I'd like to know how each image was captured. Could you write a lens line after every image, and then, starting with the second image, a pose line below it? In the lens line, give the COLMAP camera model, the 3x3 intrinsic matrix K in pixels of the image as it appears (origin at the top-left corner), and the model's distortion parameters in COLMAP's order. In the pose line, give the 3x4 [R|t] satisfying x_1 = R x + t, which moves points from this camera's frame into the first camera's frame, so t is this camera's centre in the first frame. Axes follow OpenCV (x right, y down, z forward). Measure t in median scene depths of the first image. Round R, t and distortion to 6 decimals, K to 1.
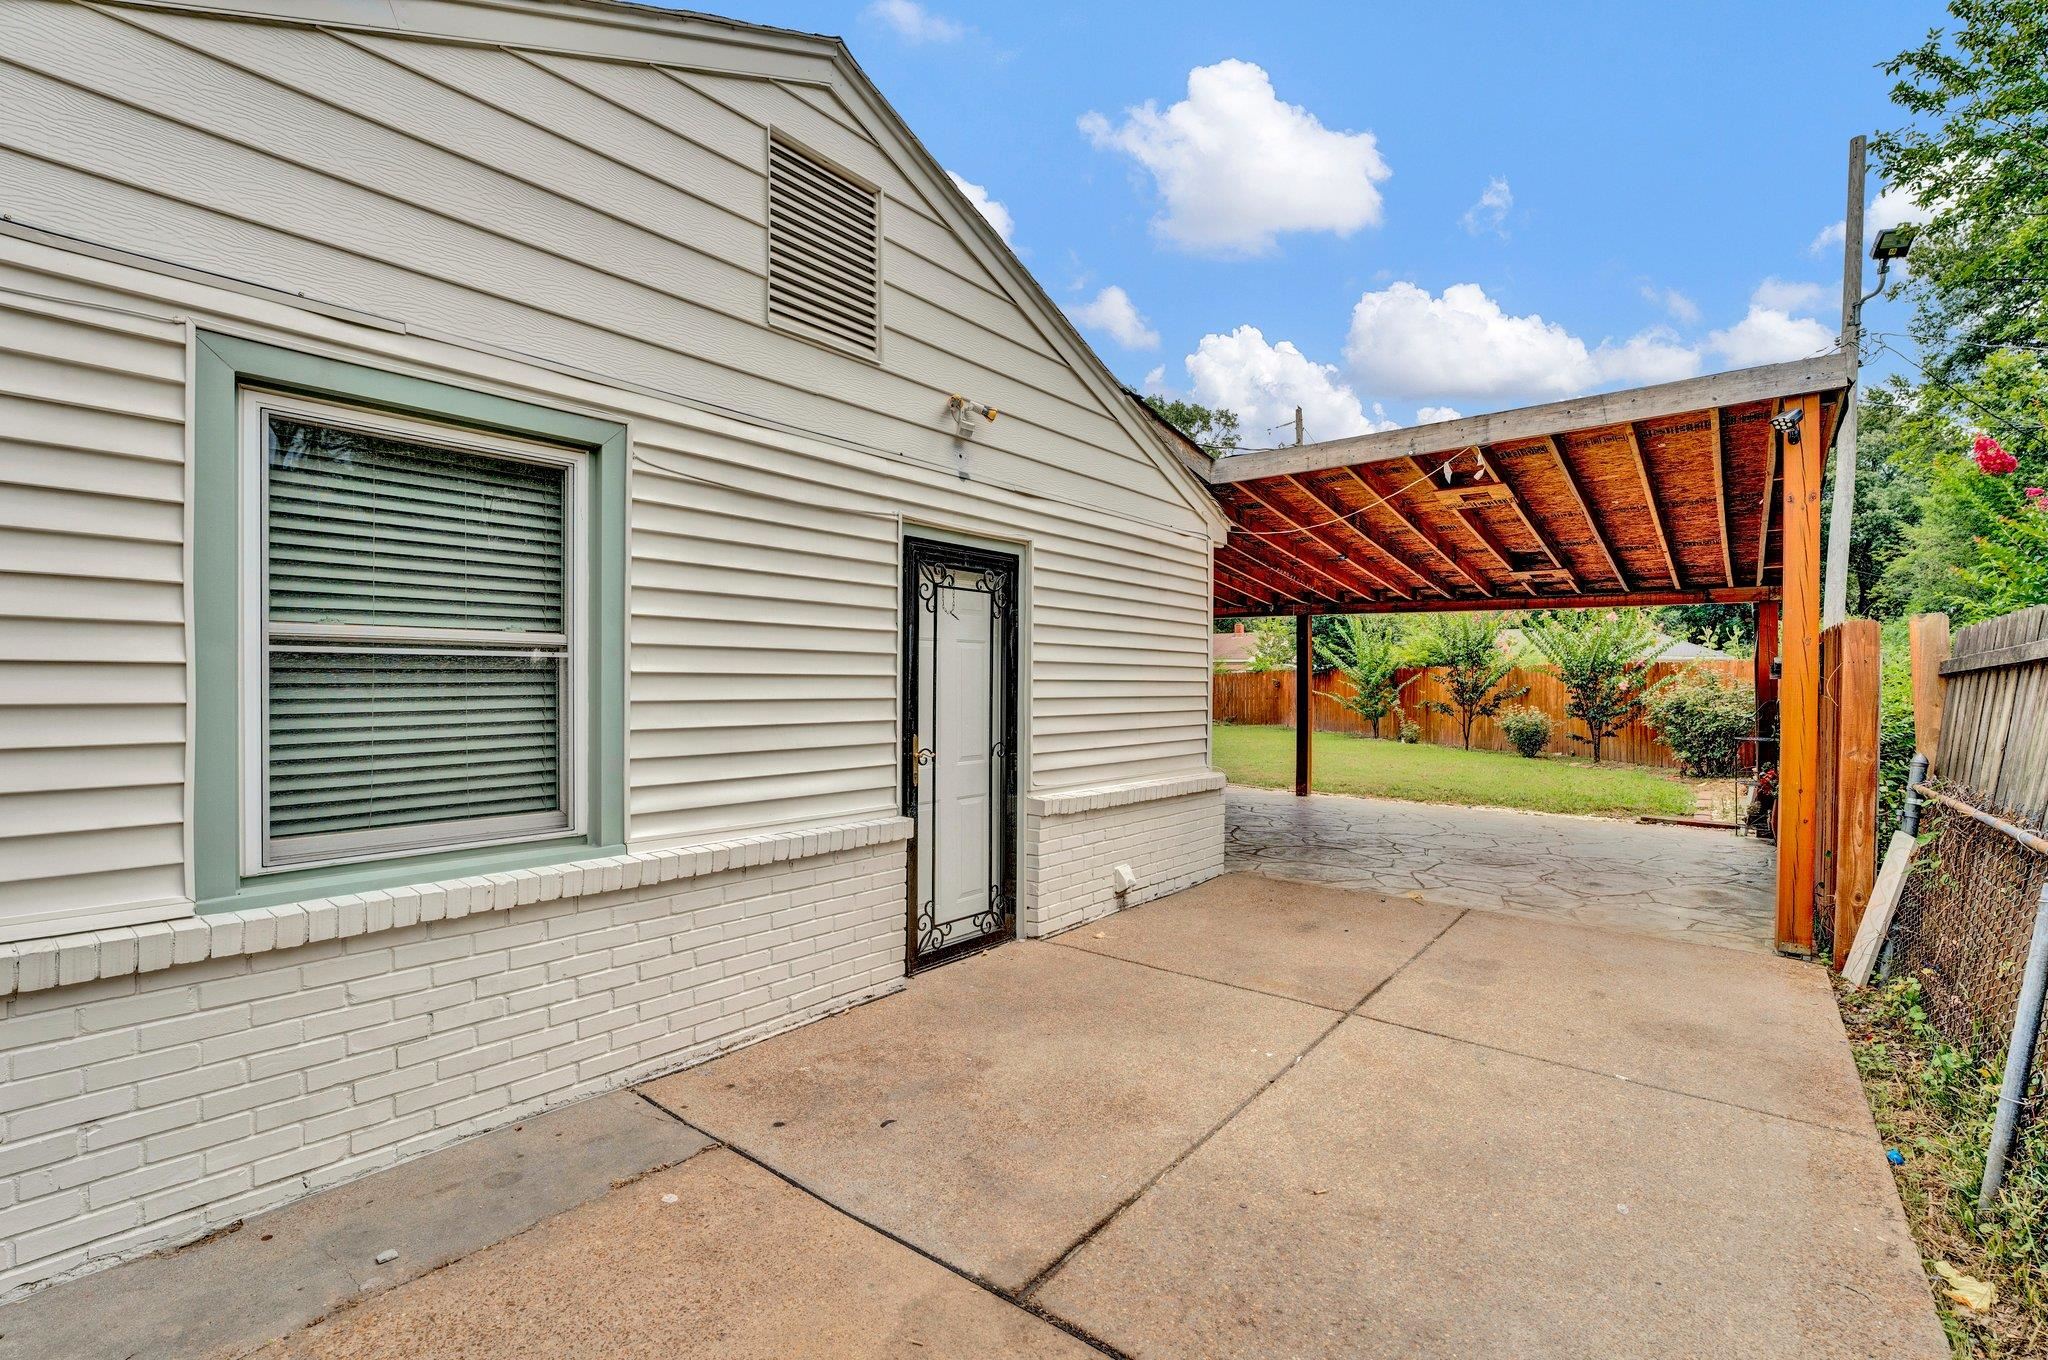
lens RADIAL K [[940.5, 0, 1024.3], [0, 940.5, 682.1], [0, 0, 1]] dist [-0.019311, 0.001383]
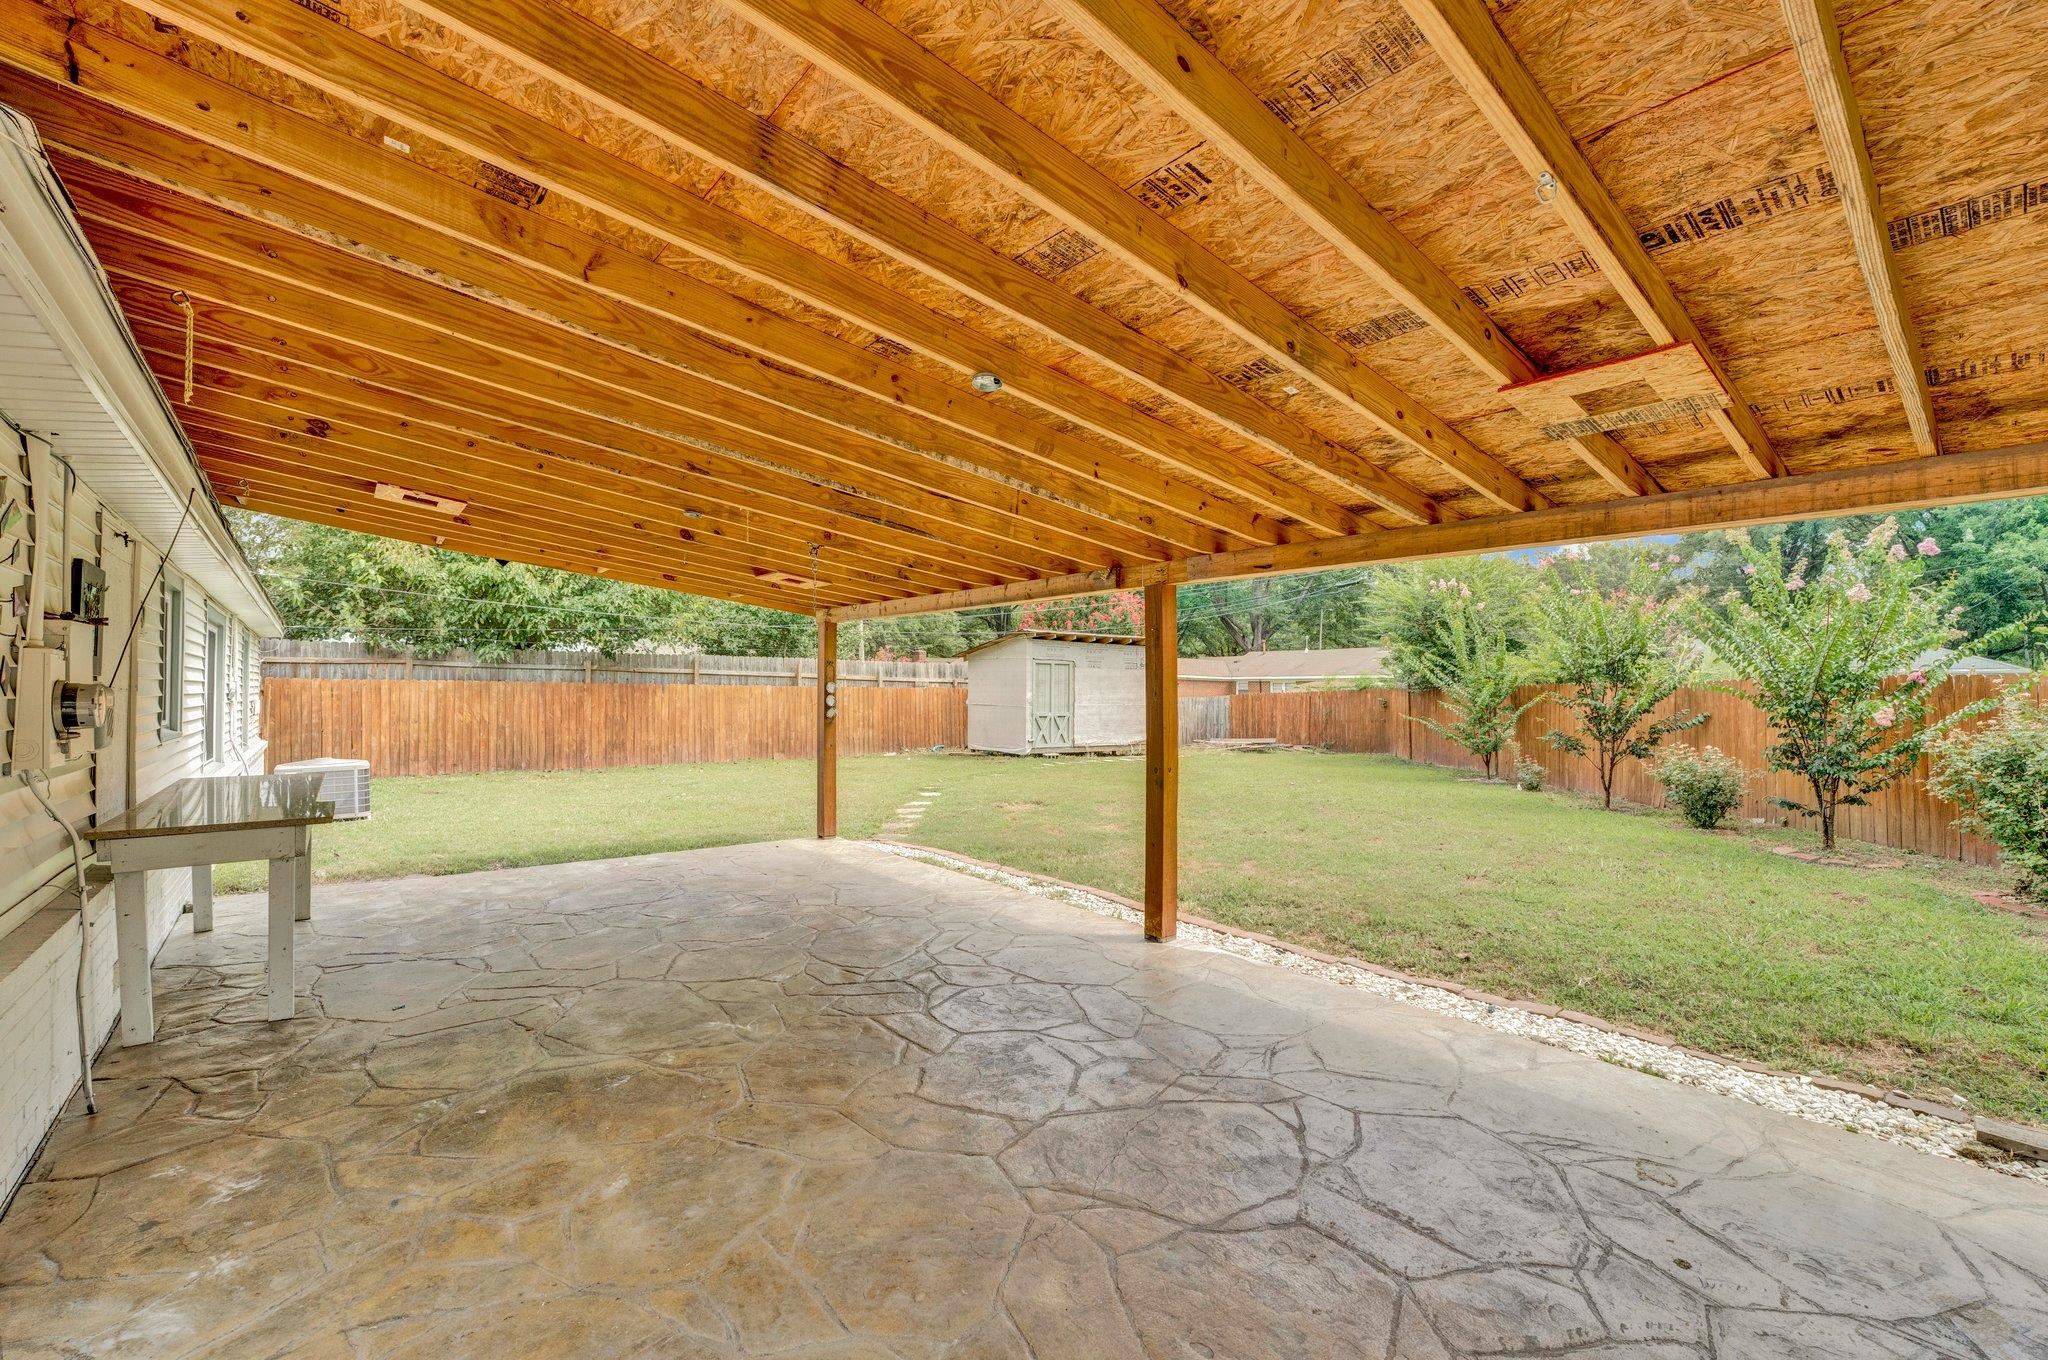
lens RADIAL K [[861.6, 0, 1023.5], [0, 861.6, 681.9], [0, 0, 1]] dist [-0.028748, 0.003406]
pose [[0.977376, -0.002153, -0.211499, 0.218334], [-0.001604, 0.999844, -0.017590, -0.006898], [0.211504, 0.017532, 0.977220, 0.355062]]
